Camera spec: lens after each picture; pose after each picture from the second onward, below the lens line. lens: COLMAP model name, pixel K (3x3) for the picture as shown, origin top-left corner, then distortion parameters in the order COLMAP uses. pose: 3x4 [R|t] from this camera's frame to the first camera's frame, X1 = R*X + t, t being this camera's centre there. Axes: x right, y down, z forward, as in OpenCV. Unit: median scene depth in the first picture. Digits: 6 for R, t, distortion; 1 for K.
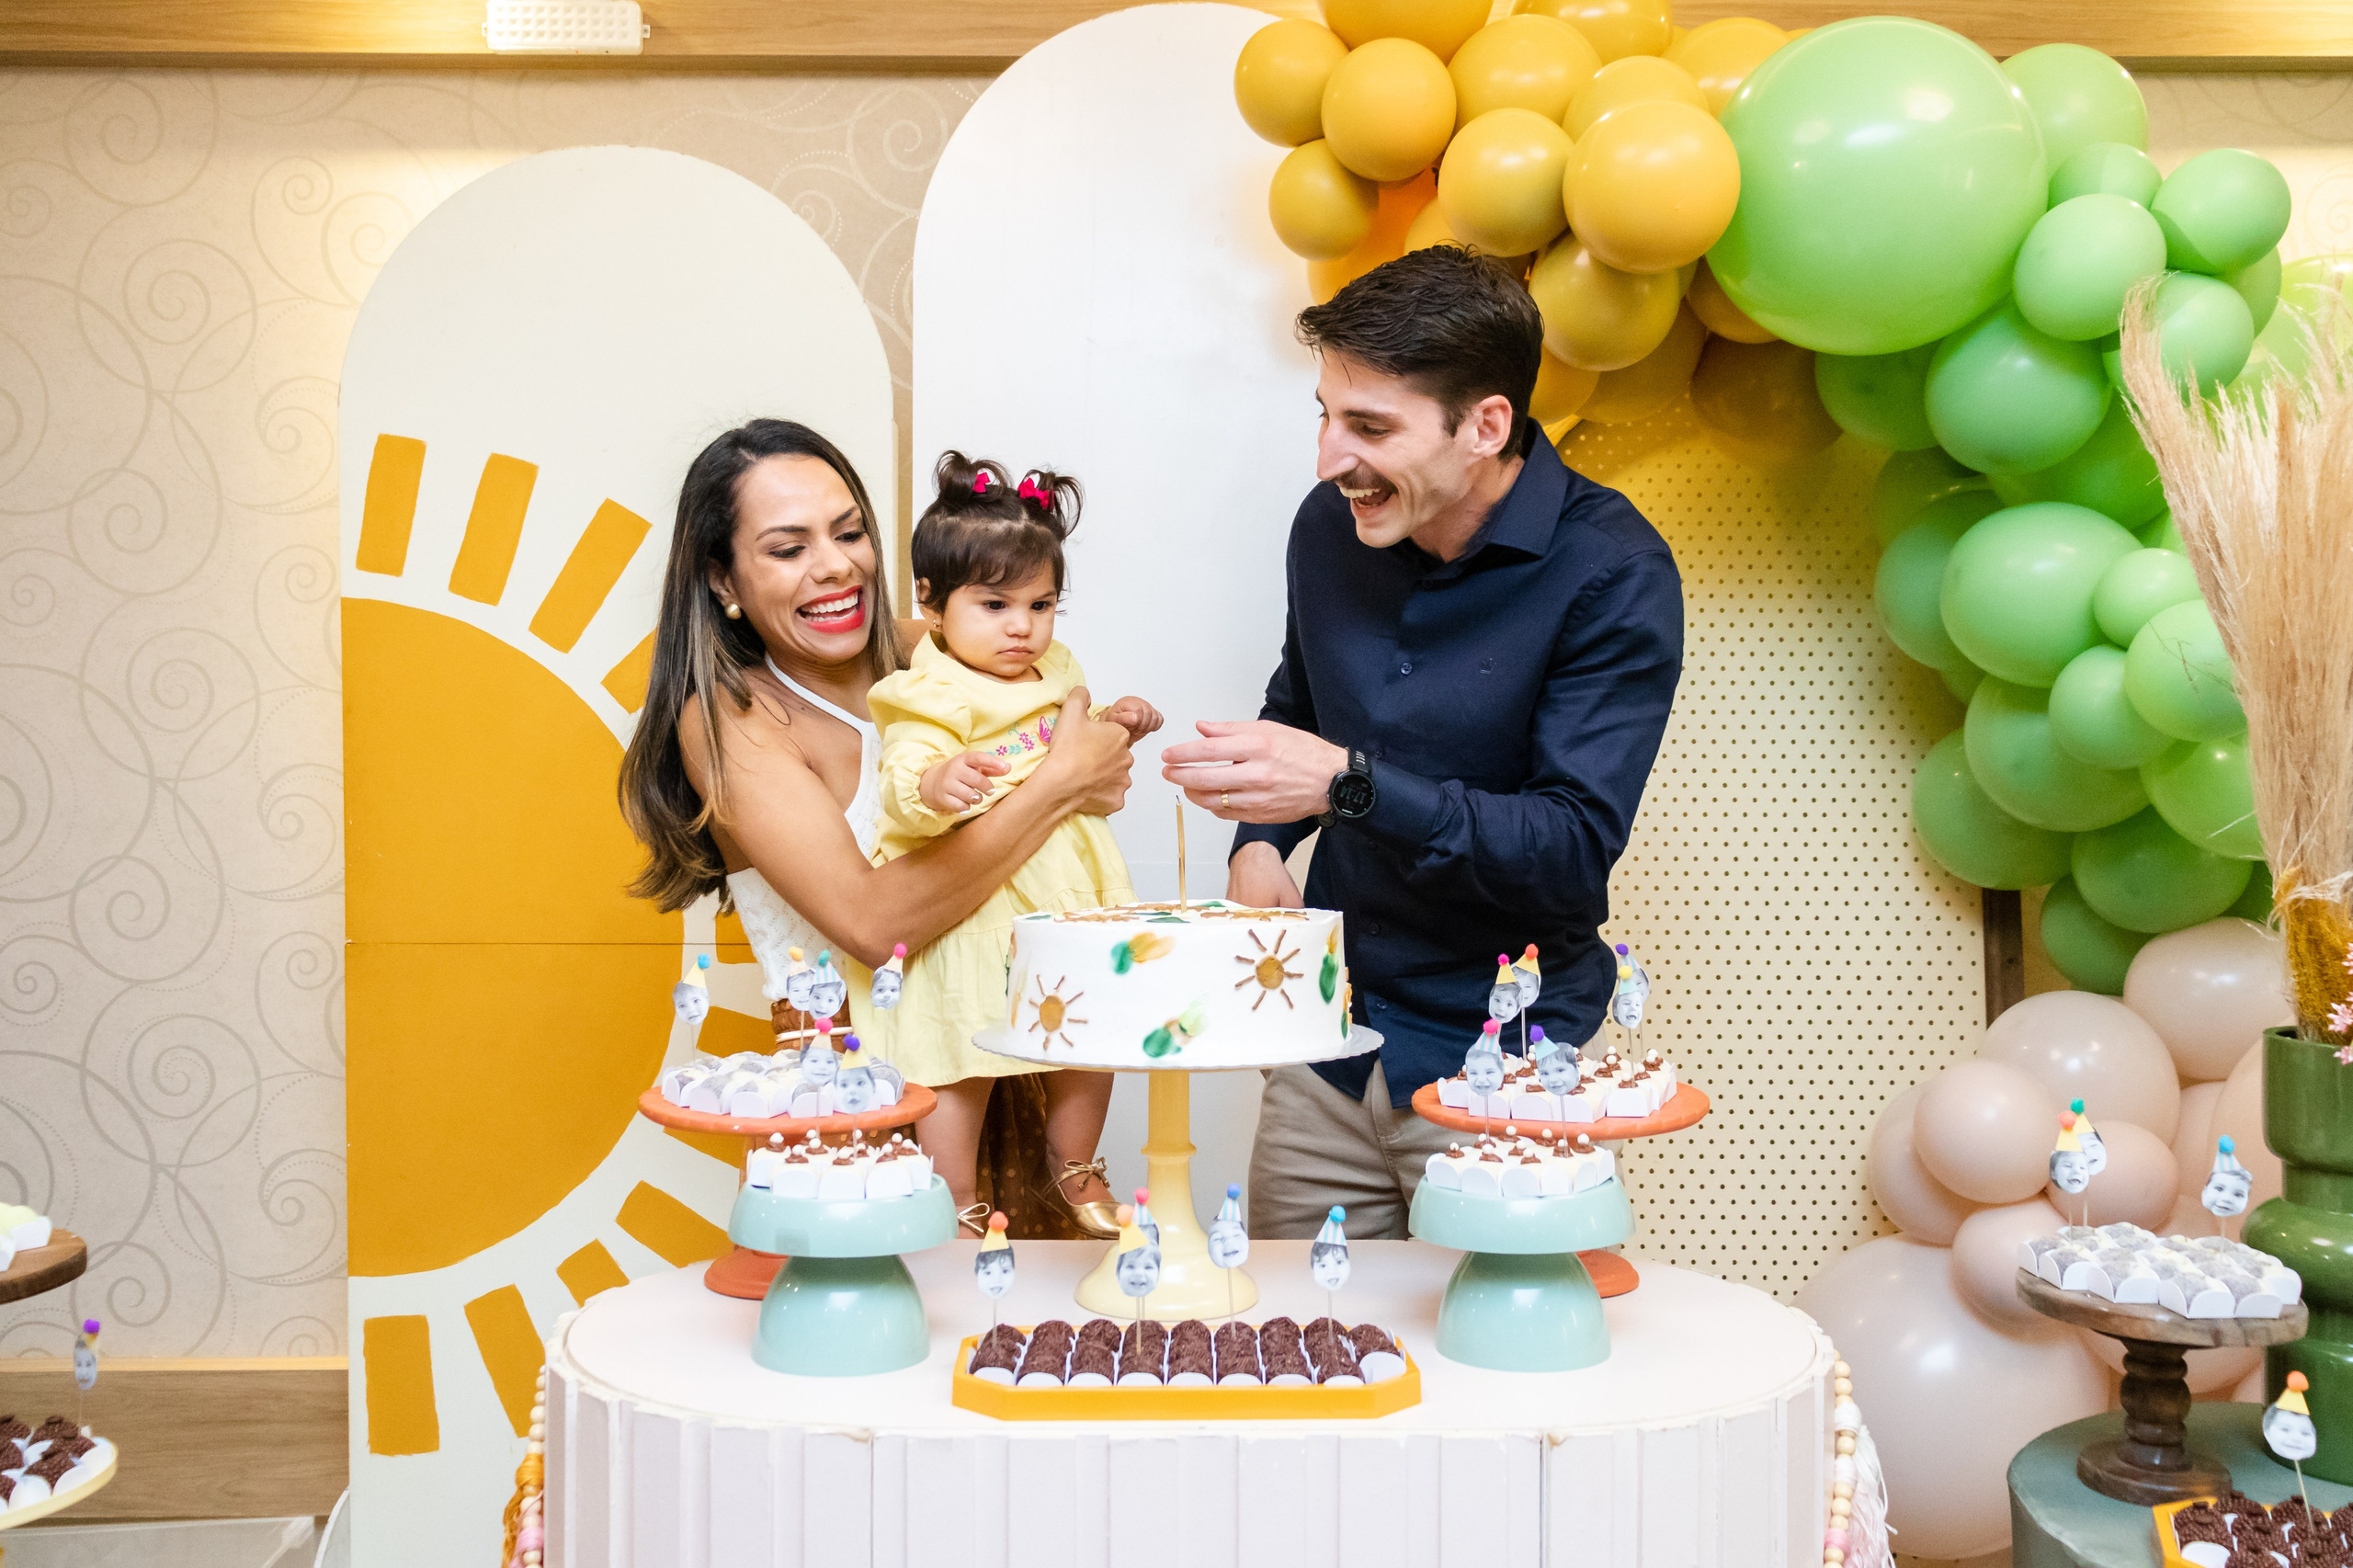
lens RADIAL K [[1904.1, 0, 1165.0], [0, 1904.1, 816.2], [0, 0, 1]] dist [-0.039156, 0.005375]
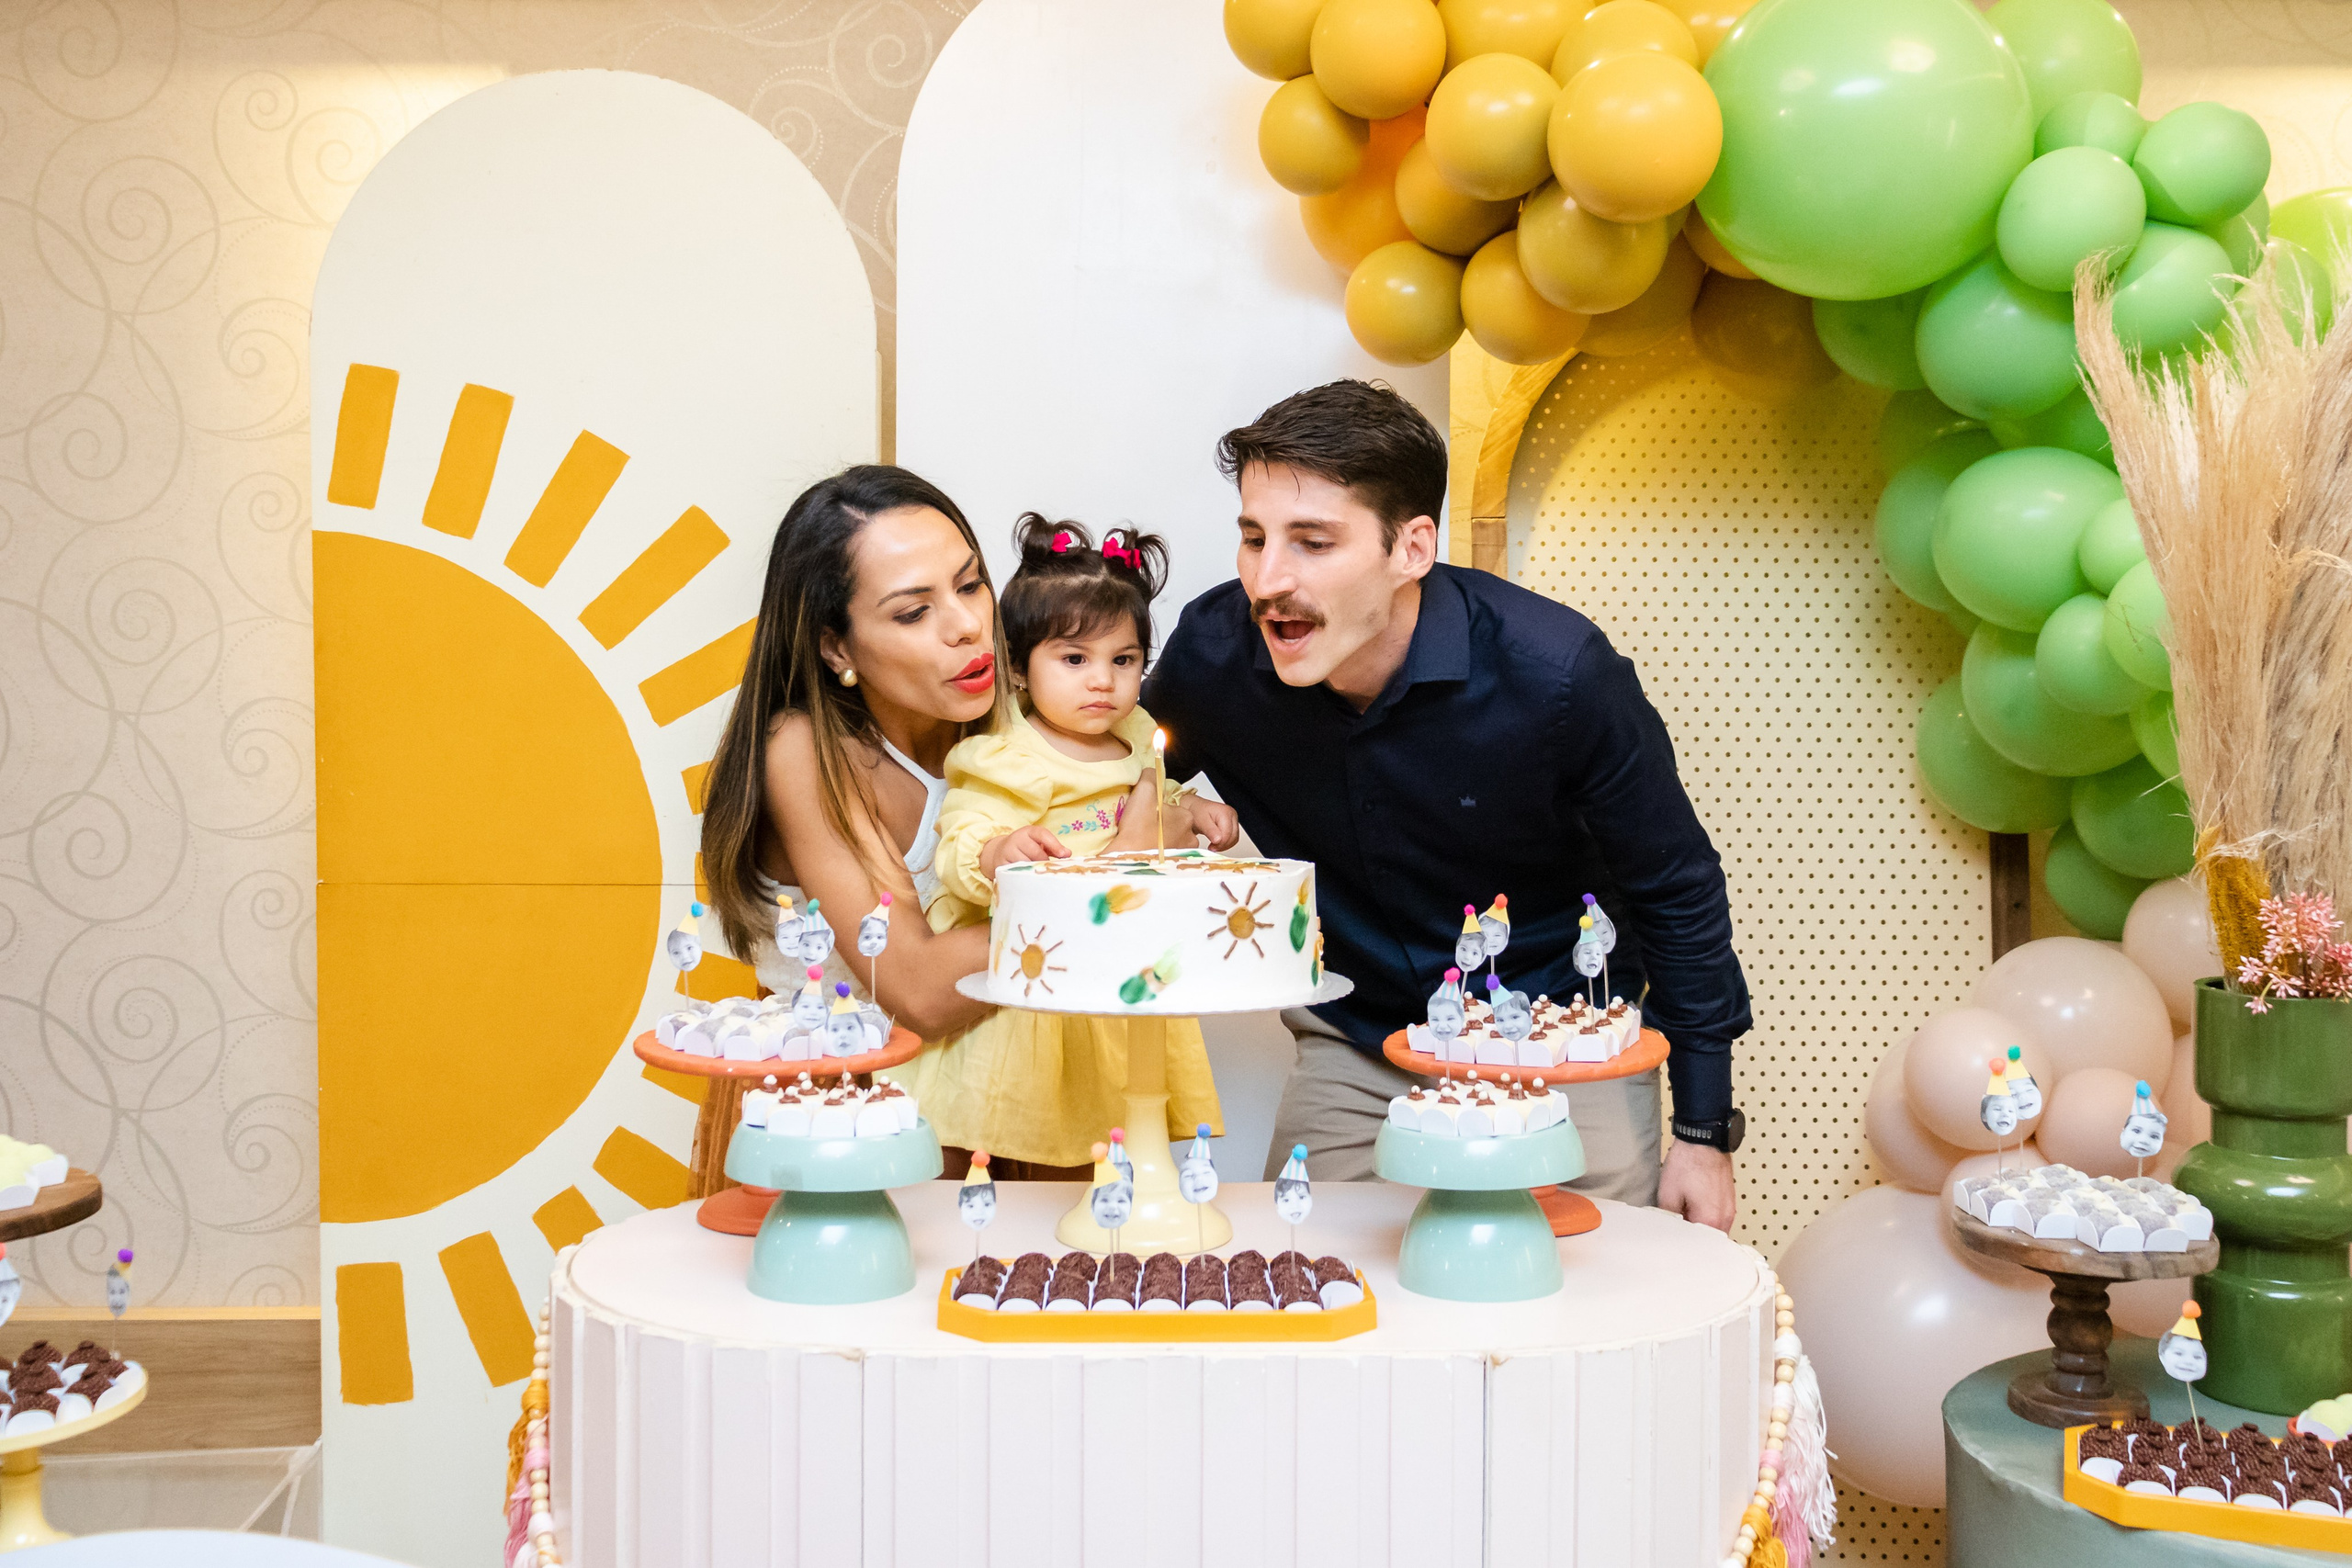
lens RADIAL K [[2123.4, 0, 1178.5], [0, 2123.4, 755.0], [0, 0, 1]] dist [-0.037378, -0.004060]
pose [[0.999992, 0.002454, 0.003021, 0.015978], [-0.002490, 0.999924, 0.012061, -0.022852], [-0.002991, -0.012069, 0.999923, -0.156161]]
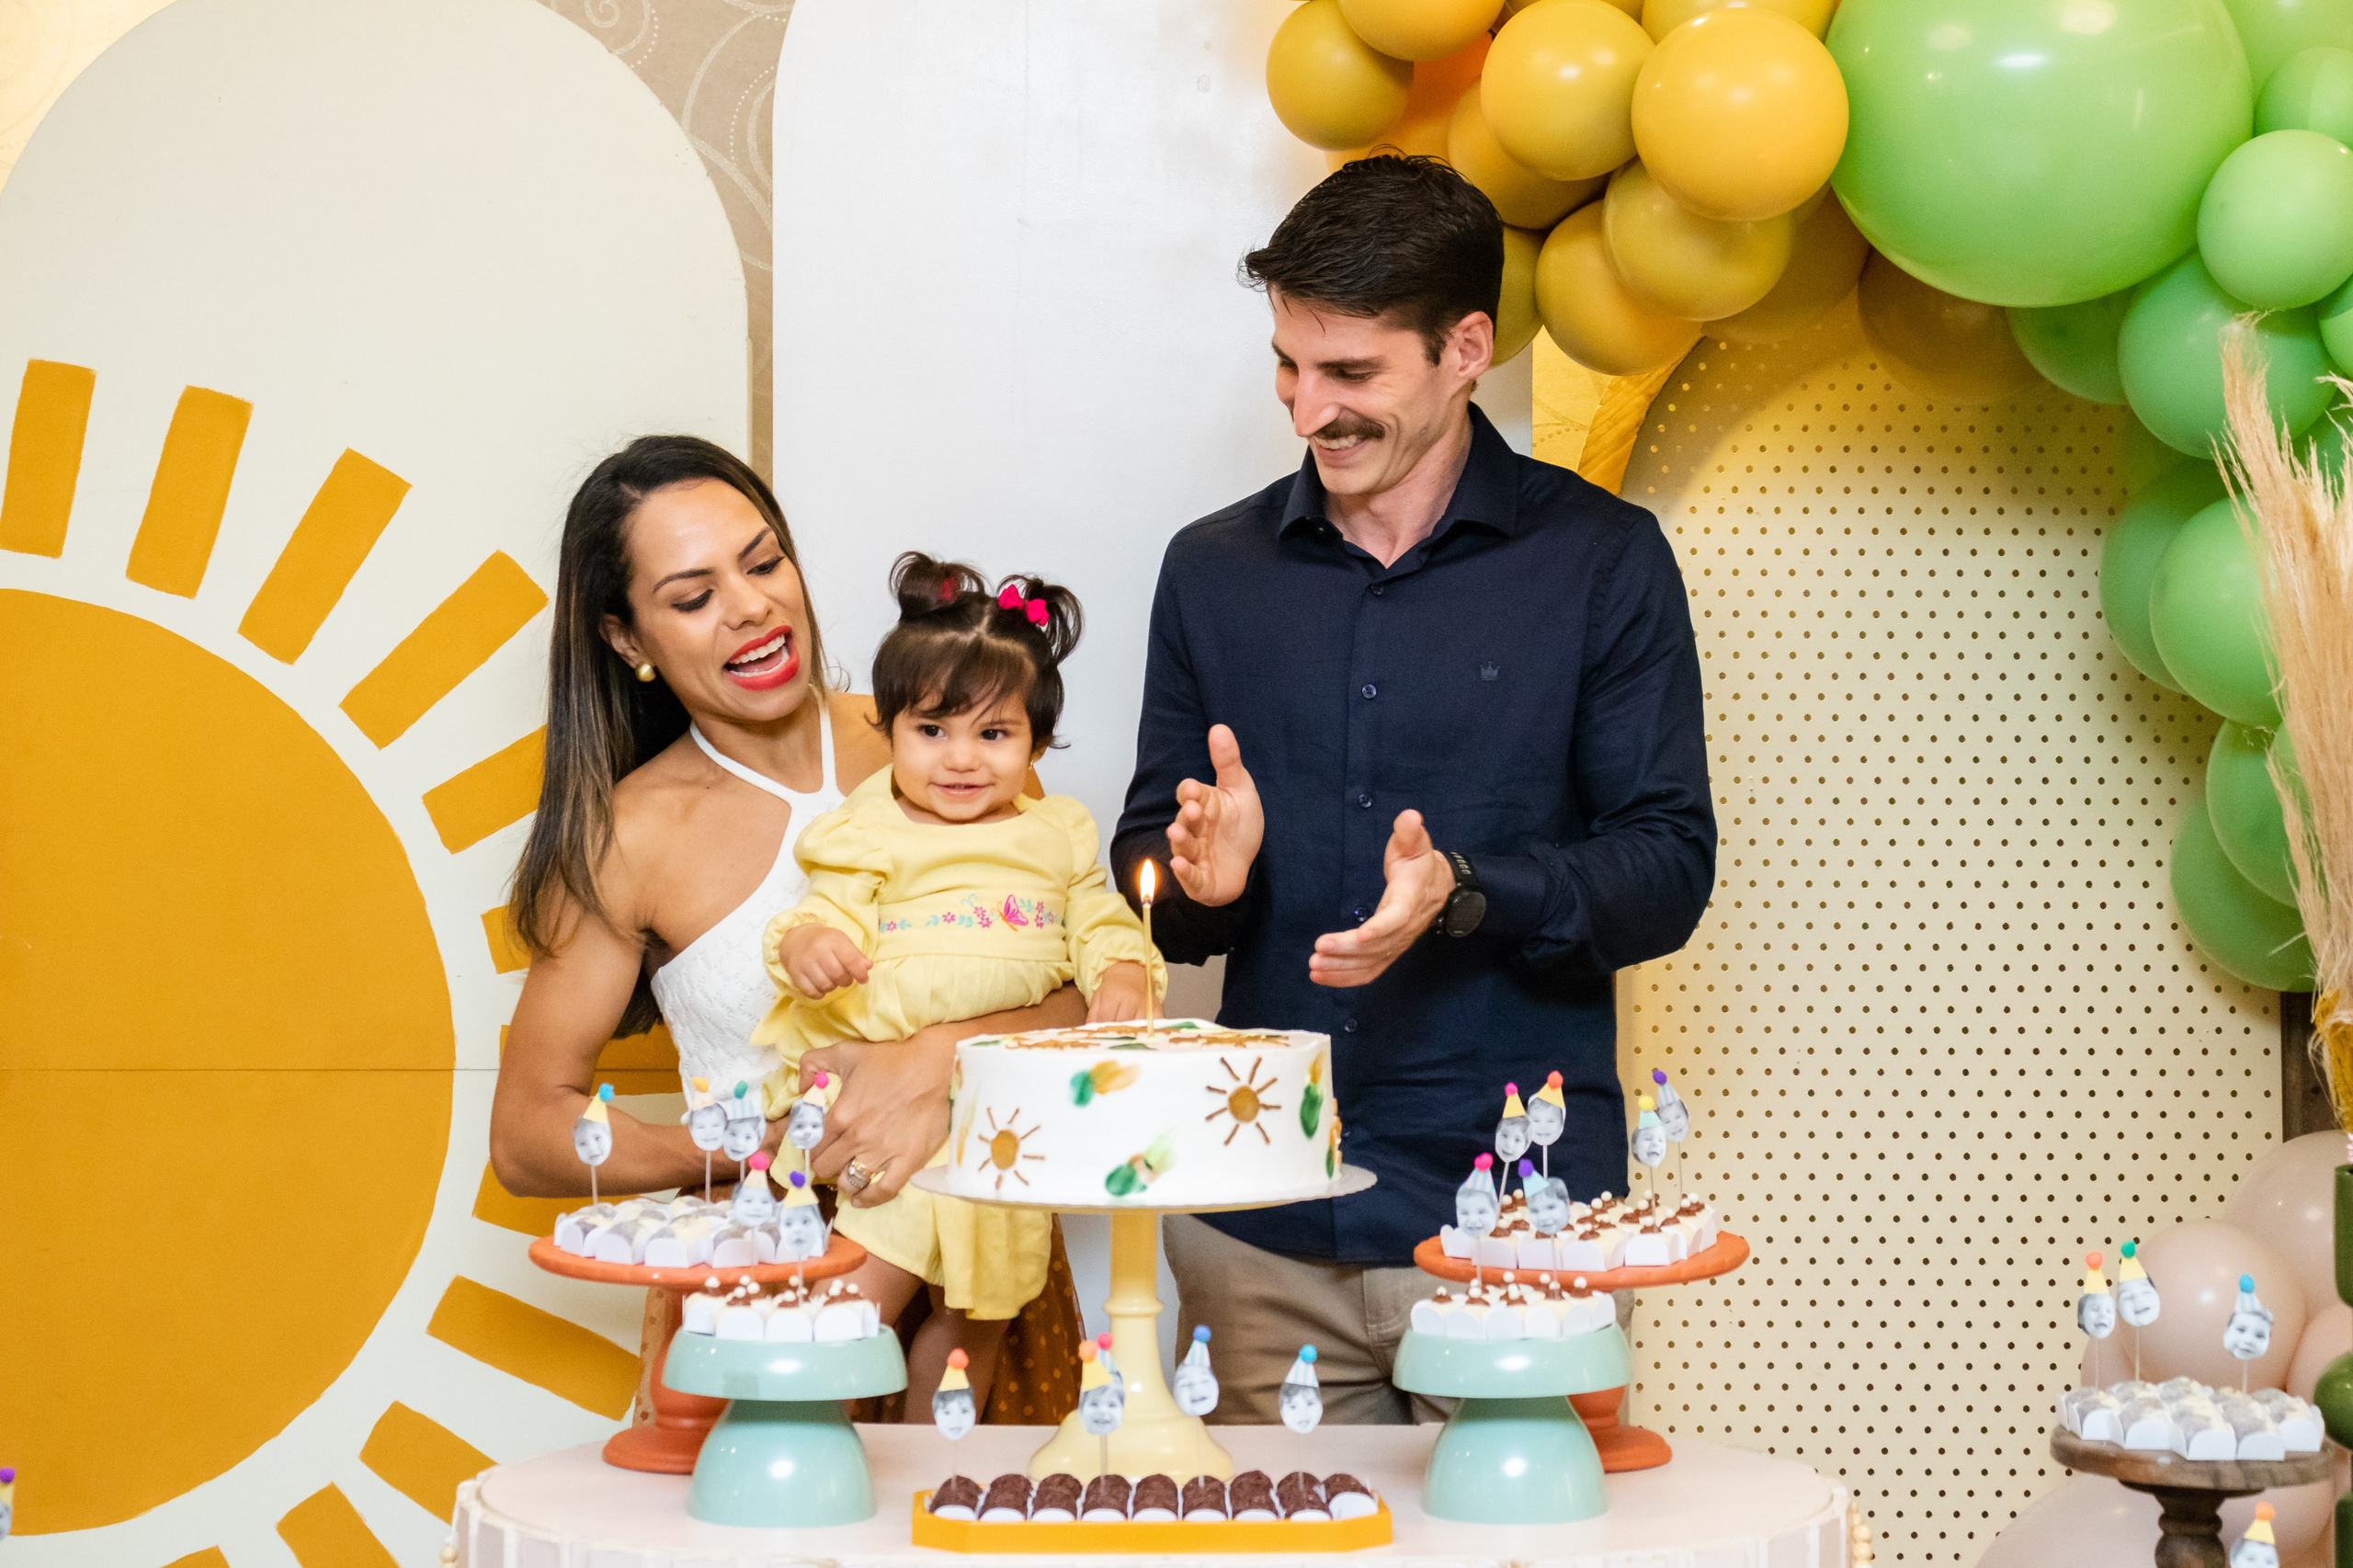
lens RADIAL K [[4145.4, 0, 1184.3], [0, 4145.4, 860.9], [0, 0, 1]] dist [-0.031193, -0.140756]
pose [[0.999901, -0.001336, 0.013981, -0.001028], [0.001060, 0.999805, 0.019731, -0.070131], [-0.014005, -0.019714, 0.999708, -0.937330]]
